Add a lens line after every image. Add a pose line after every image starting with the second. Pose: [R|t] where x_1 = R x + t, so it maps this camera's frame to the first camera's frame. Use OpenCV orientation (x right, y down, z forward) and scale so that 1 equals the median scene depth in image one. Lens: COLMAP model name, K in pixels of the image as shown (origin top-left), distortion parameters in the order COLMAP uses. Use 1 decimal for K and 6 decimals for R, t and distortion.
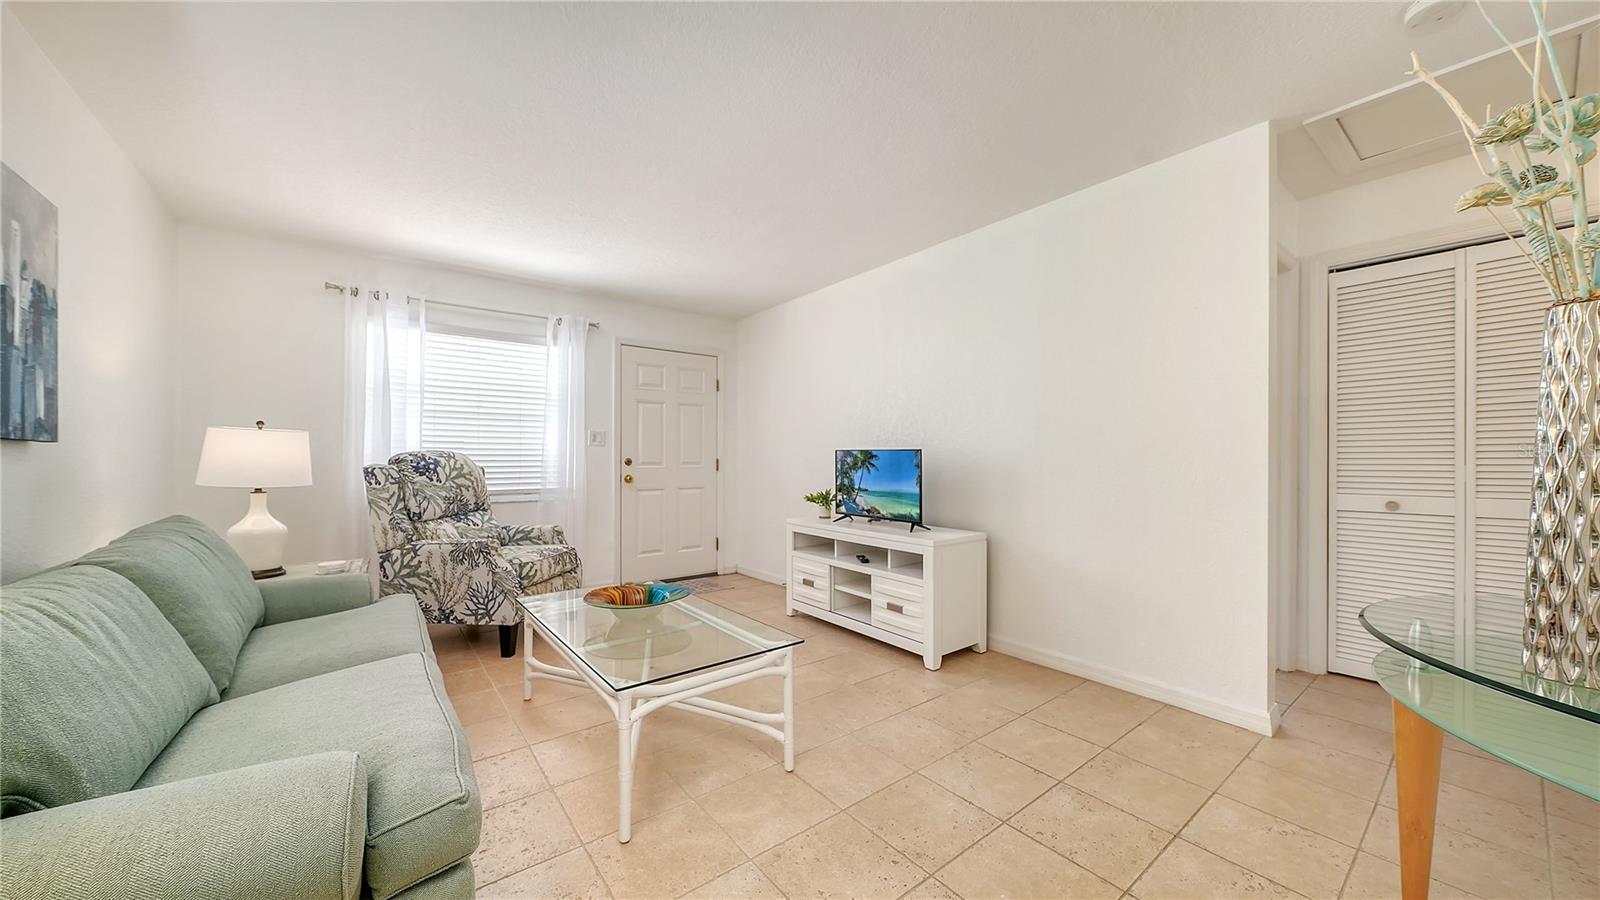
lens RADIAL K [[563.0, 0, 800.0], [0, 563.0, 450.0], [0, 0, 1]] dist [-0.001066, -0.000101]
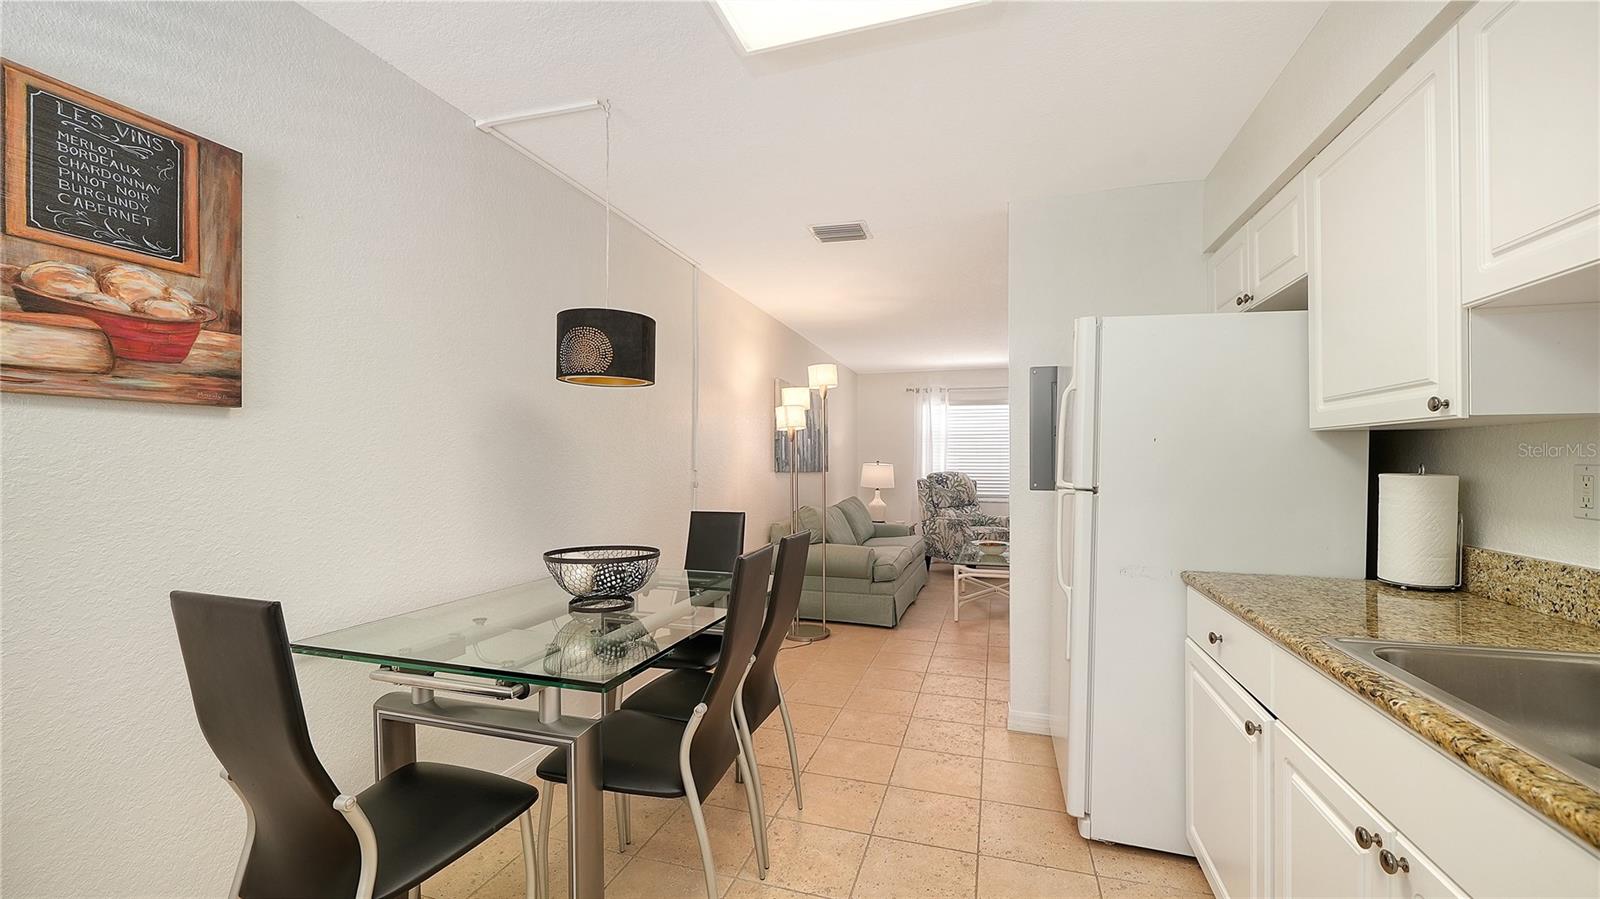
lens RADIAL K [[708.9, 0, 775.1], [0, 708.9, 449.5], [0, 0, 1]] dist [0.001241, 0.000465]
pose [[0.555610, -0.003446, -0.831436, 1.000519], [0.003675, 0.999992, -0.001689, -0.070675], [0.831435, -0.002117, 0.555618, -0.801785]]
